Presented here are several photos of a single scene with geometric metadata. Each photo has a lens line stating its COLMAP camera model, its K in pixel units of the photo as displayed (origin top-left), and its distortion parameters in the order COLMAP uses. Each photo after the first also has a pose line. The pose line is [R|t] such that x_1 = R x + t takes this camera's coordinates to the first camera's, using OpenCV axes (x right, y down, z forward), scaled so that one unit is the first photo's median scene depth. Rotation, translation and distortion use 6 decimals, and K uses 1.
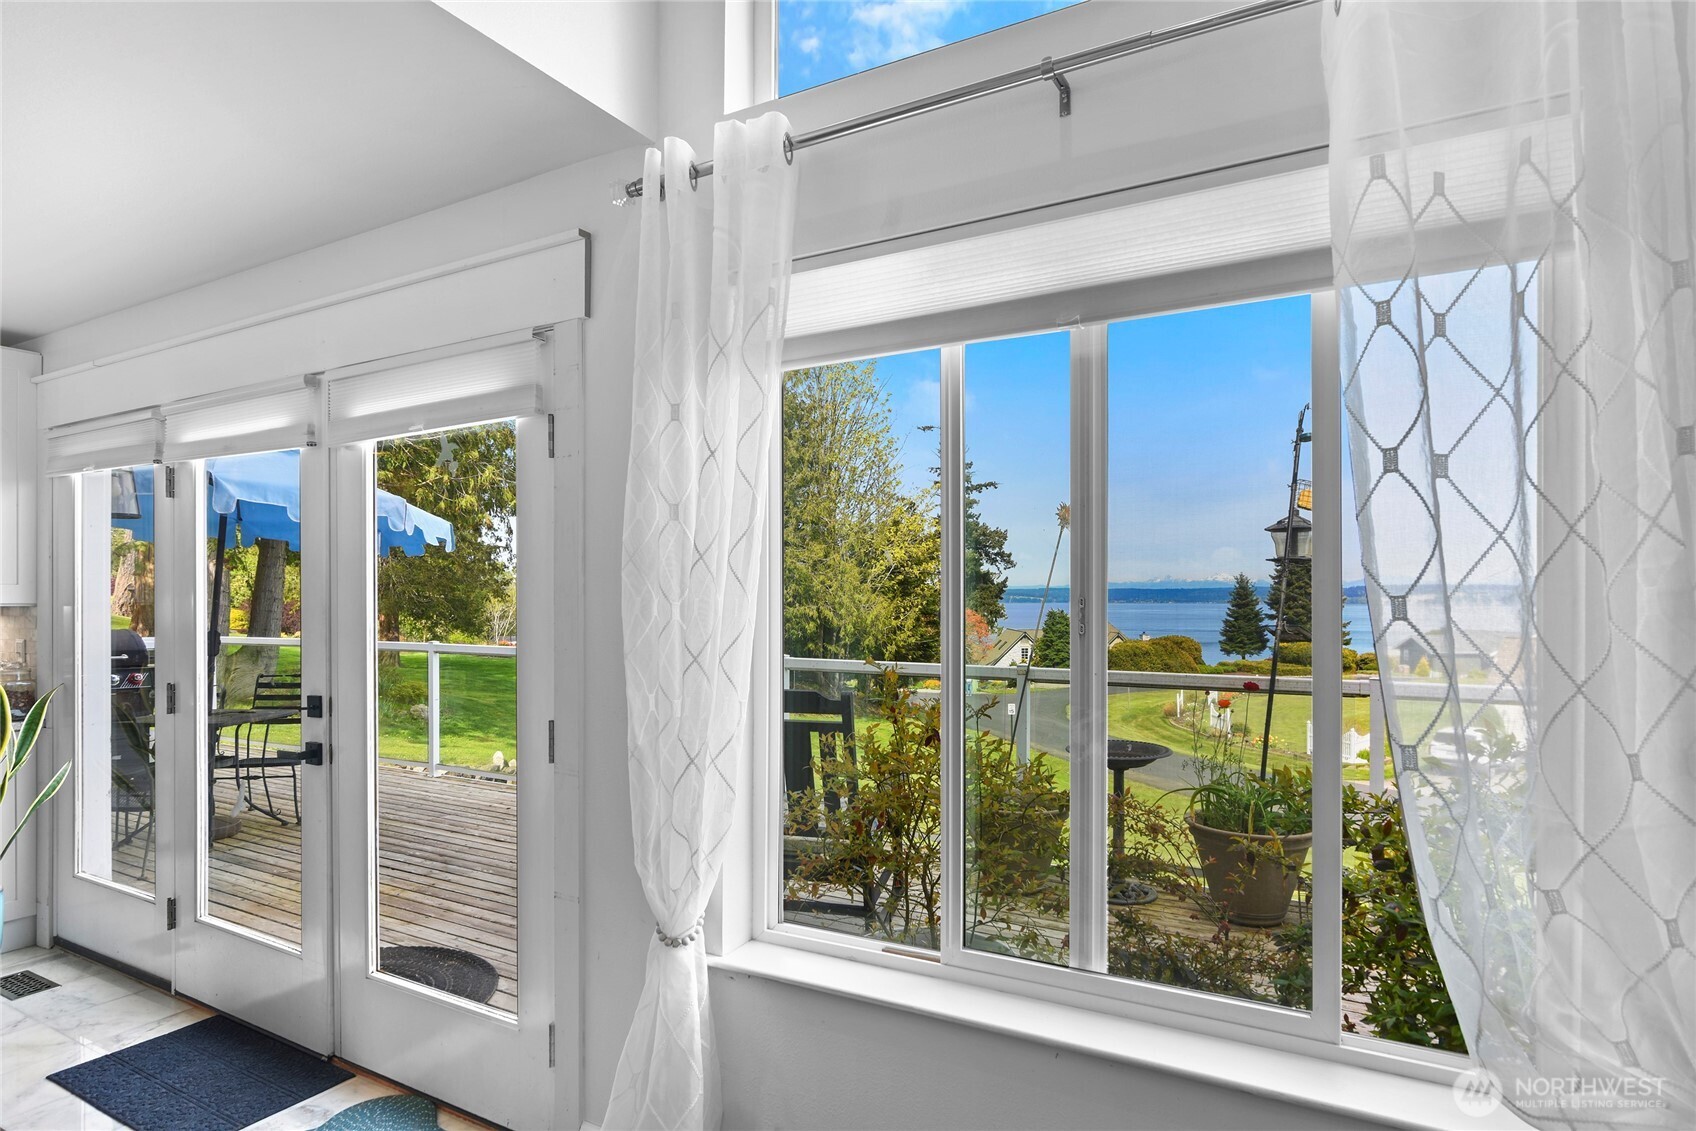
lens RADIAL K [[914.8, 0, 843.0], [0, 914.8, 597.9], [0, 0, 1]] dist [-0.007281, 0.001422]
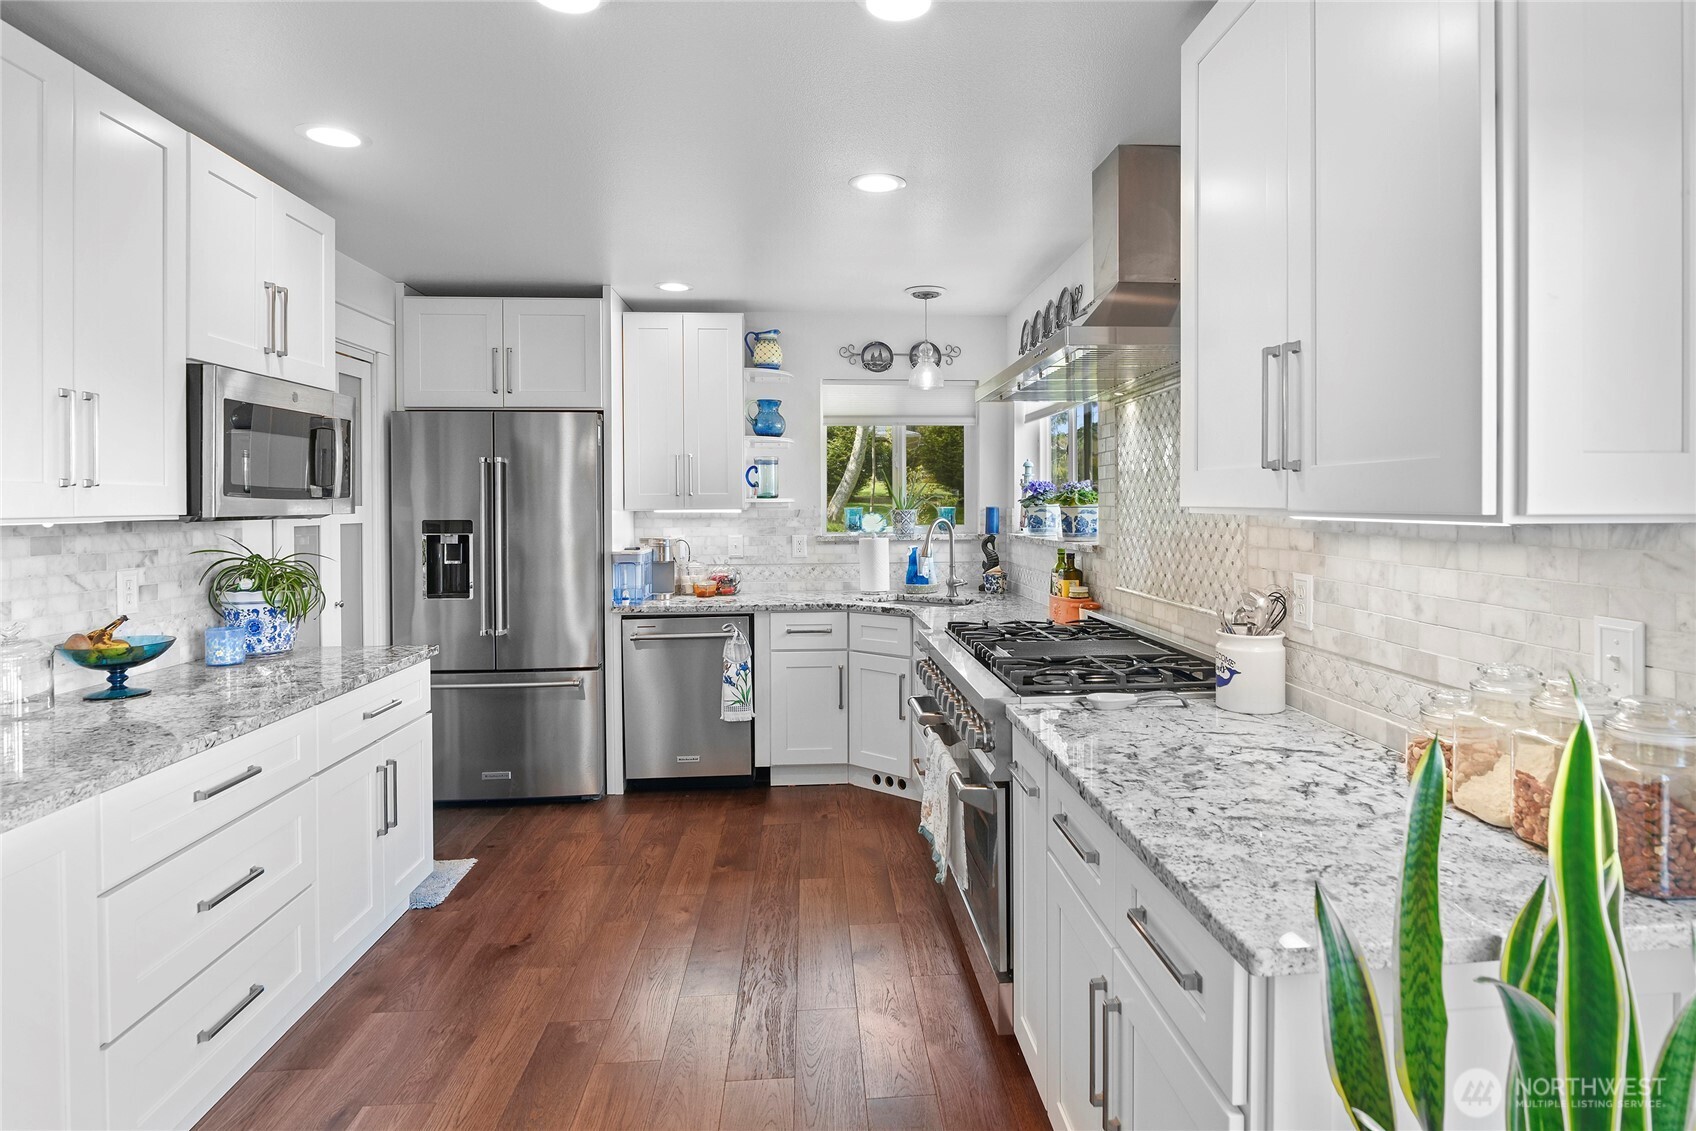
lens RADIAL K [[942.2, 0, 880.0], [0, 942.2, 510.6], [0, 0, 1]] dist [-0.003864, 0.000715]
pose [[0.578992, 0.002477, -0.815330, -0.060976], [0.005609, 0.999960, 0.007021, 0.000065], [0.815314, -0.008639, 0.578955, 0.045549]]
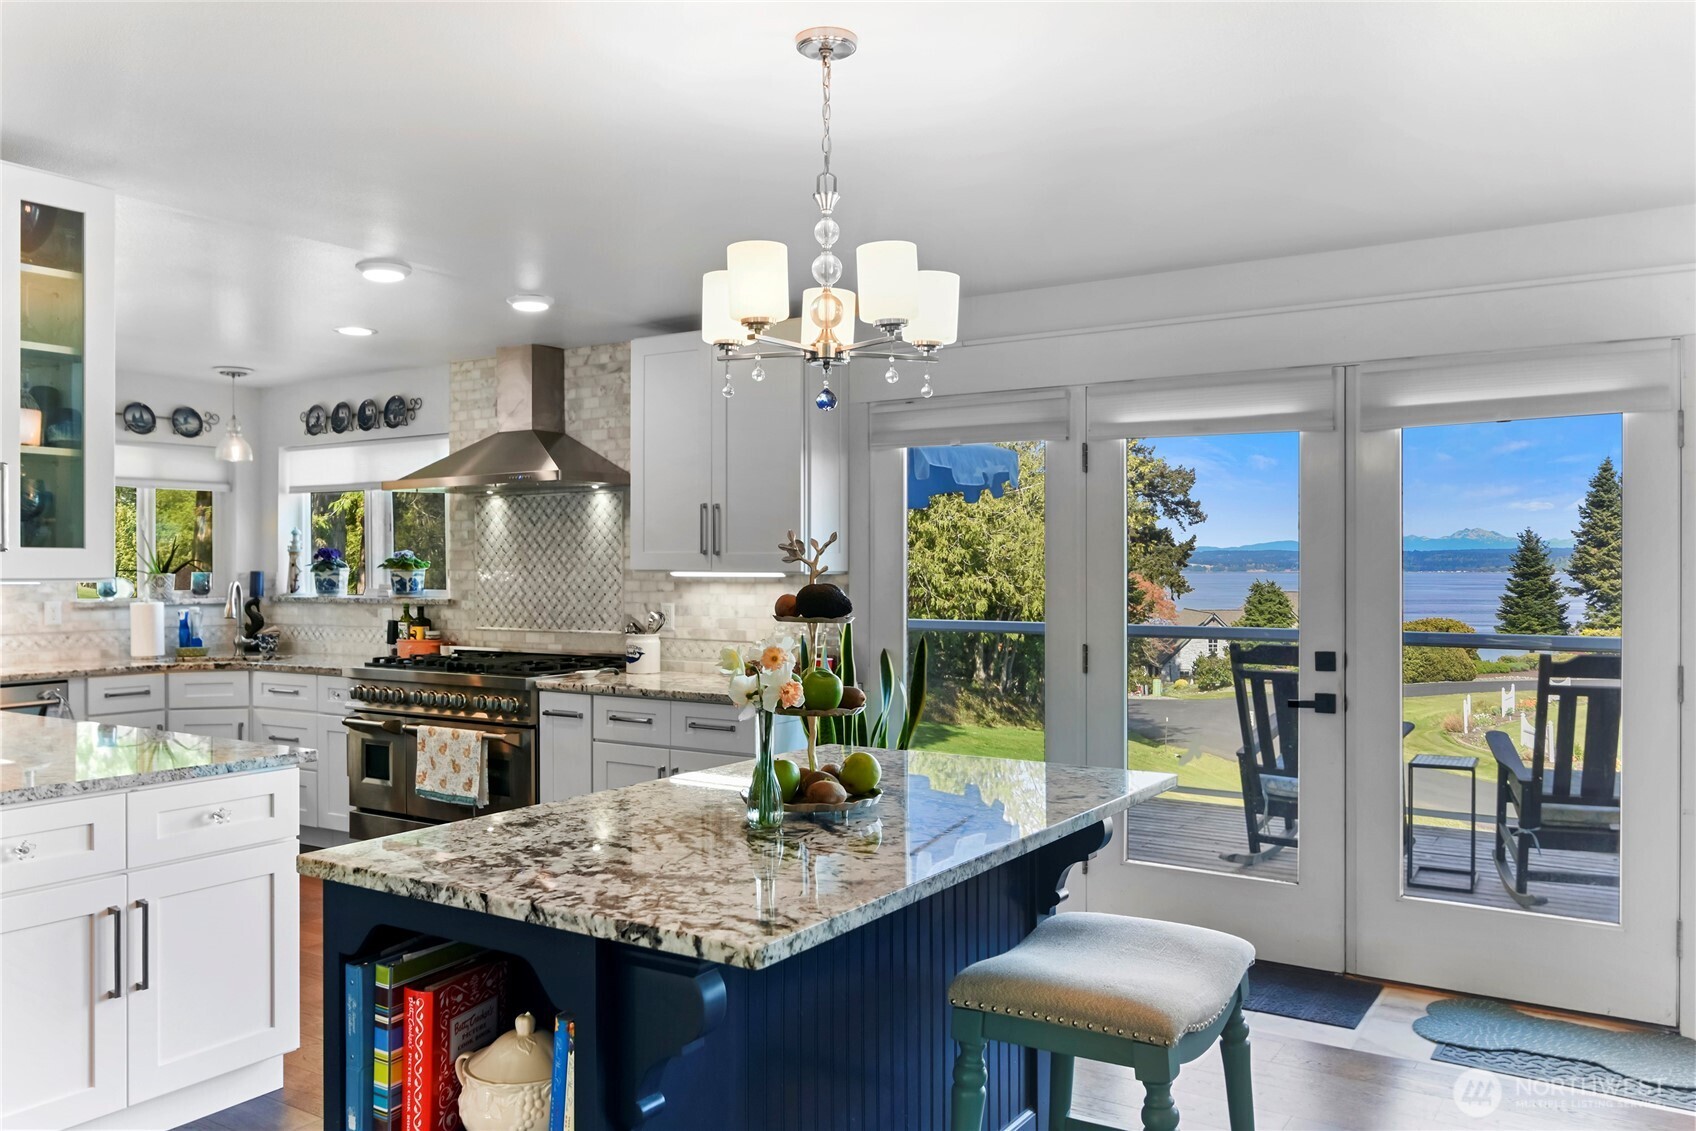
lens RADIAL K [[1316.7, 0, 855.9], [0, 1316.7, 576.8], [0, 0, 1]] dist [0.010803, -0.018311]
pose [[0.999123, -0.002426, -0.041792, -0.062575], [0.002771, 0.999963, 0.008199, 0.000008], [0.041770, -0.008307, 0.999093, -0.036998]]
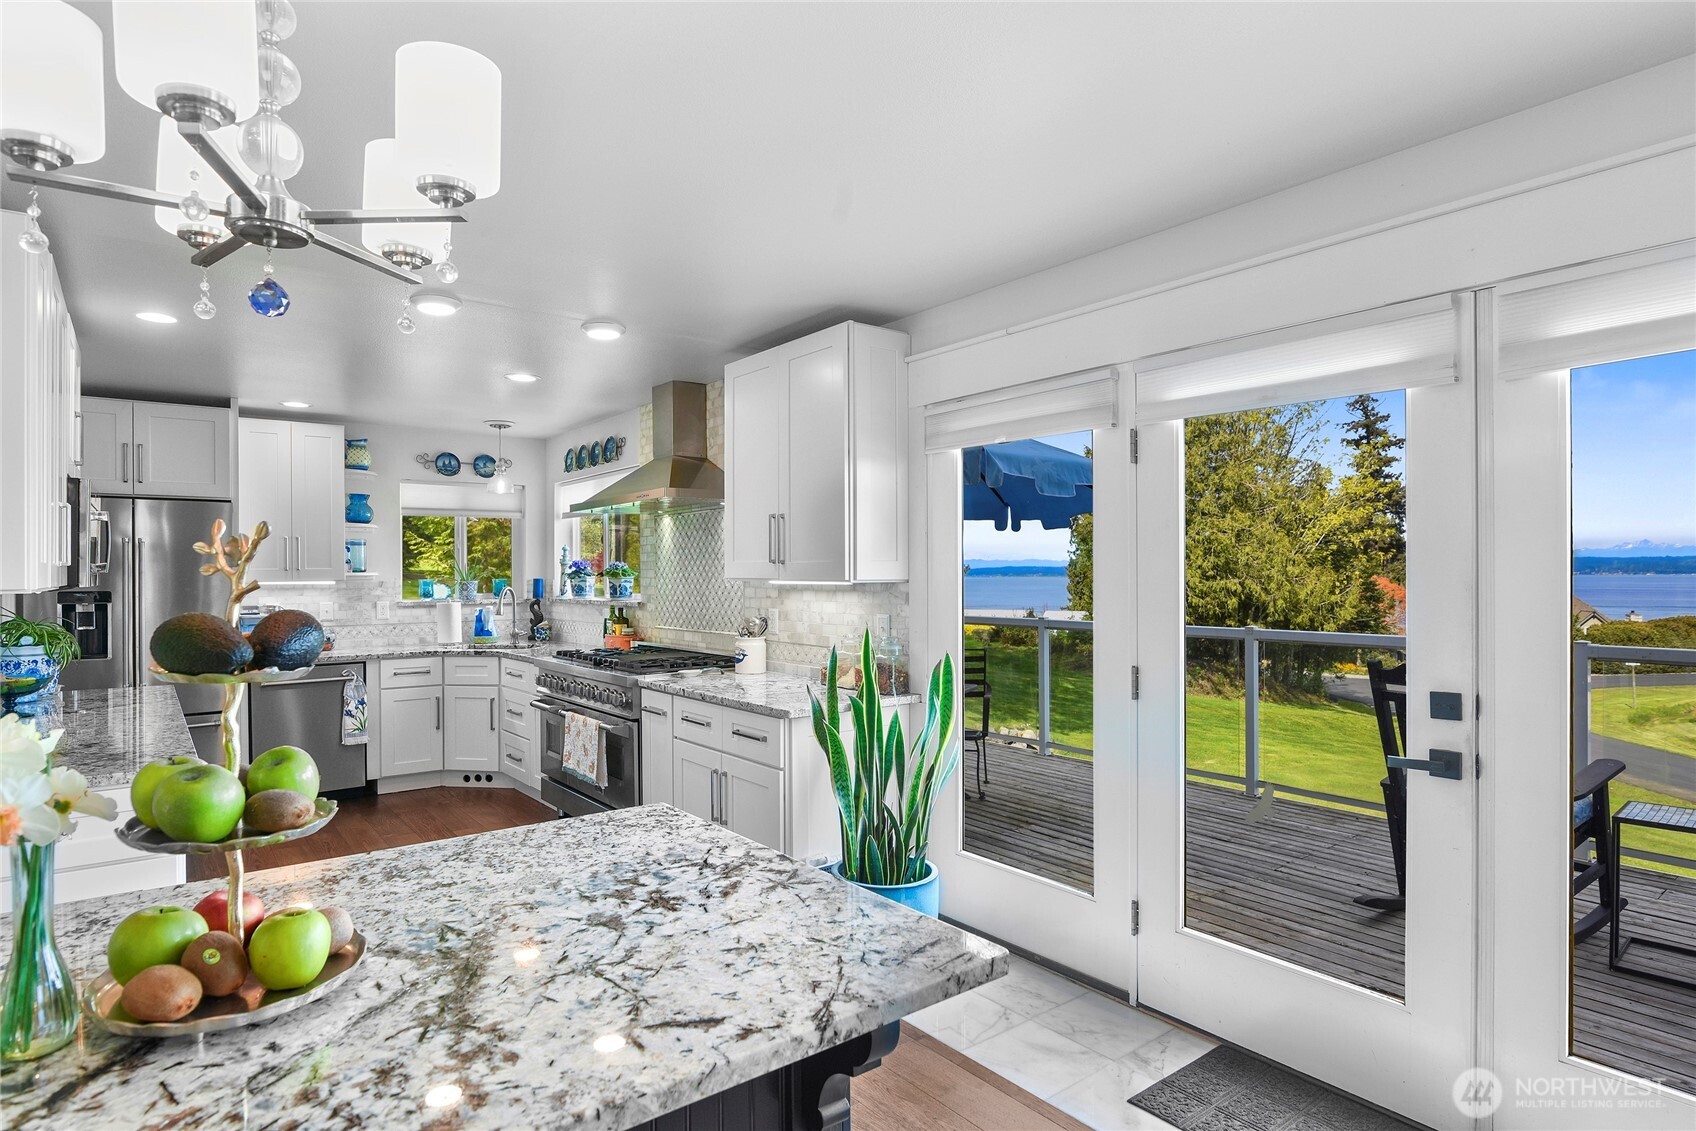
lens RADIAL K [[914.8, 0, 826.5], [0, 914.8, 582.3], [0, 0, 1]] dist [-0.007281, 0.001422]
pose [[0.925952, -0.001693, -0.377636, -0.045042], [0.005851, 0.999934, 0.009864, -0.000117], [0.377595, -0.011344, 0.925901, 0.002459]]
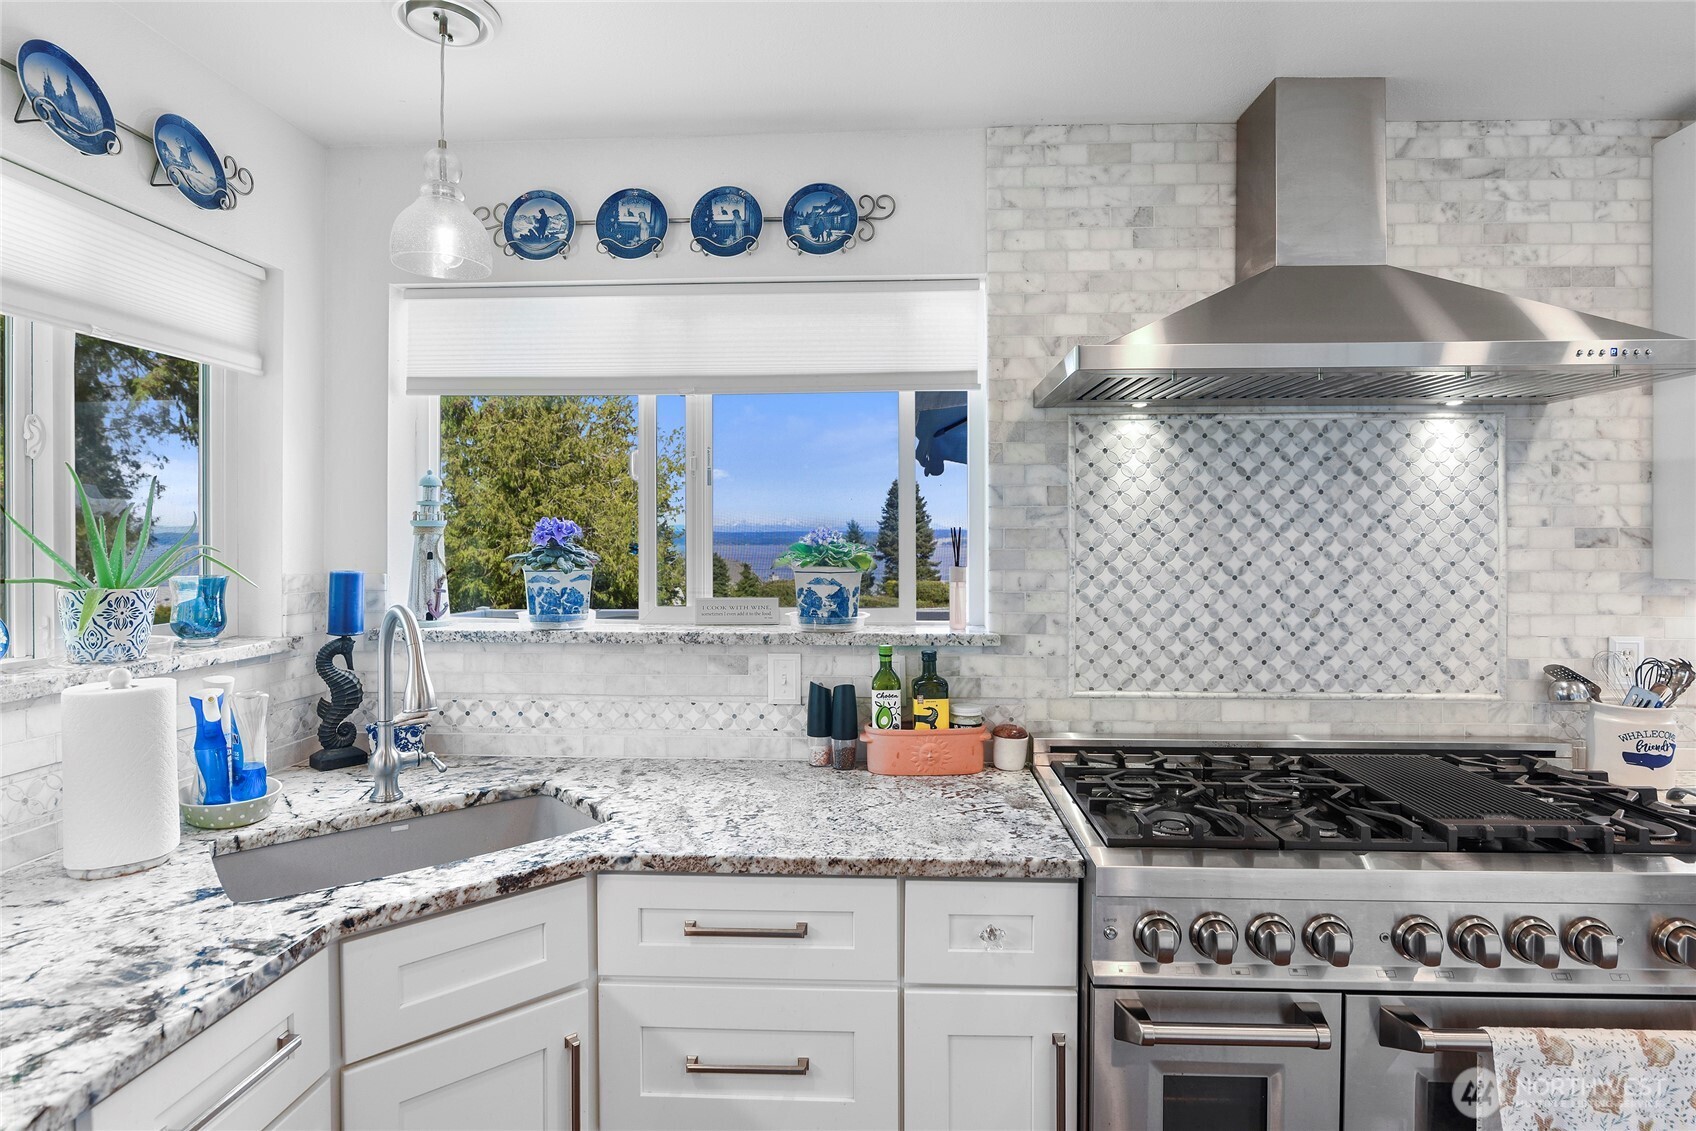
lens RADIAL K [[914.8, 0, 861.5], [0, 914.8, 541.9], [0, 0, 1]] dist [-0.007281, 0.001422]
pose [[0.882953, 0.000594, 0.469461, -0.139613], [-0.001804, 0.999996, 0.002127, -0.001173], [-0.469458, -0.002725, 0.882950, 0.066063]]
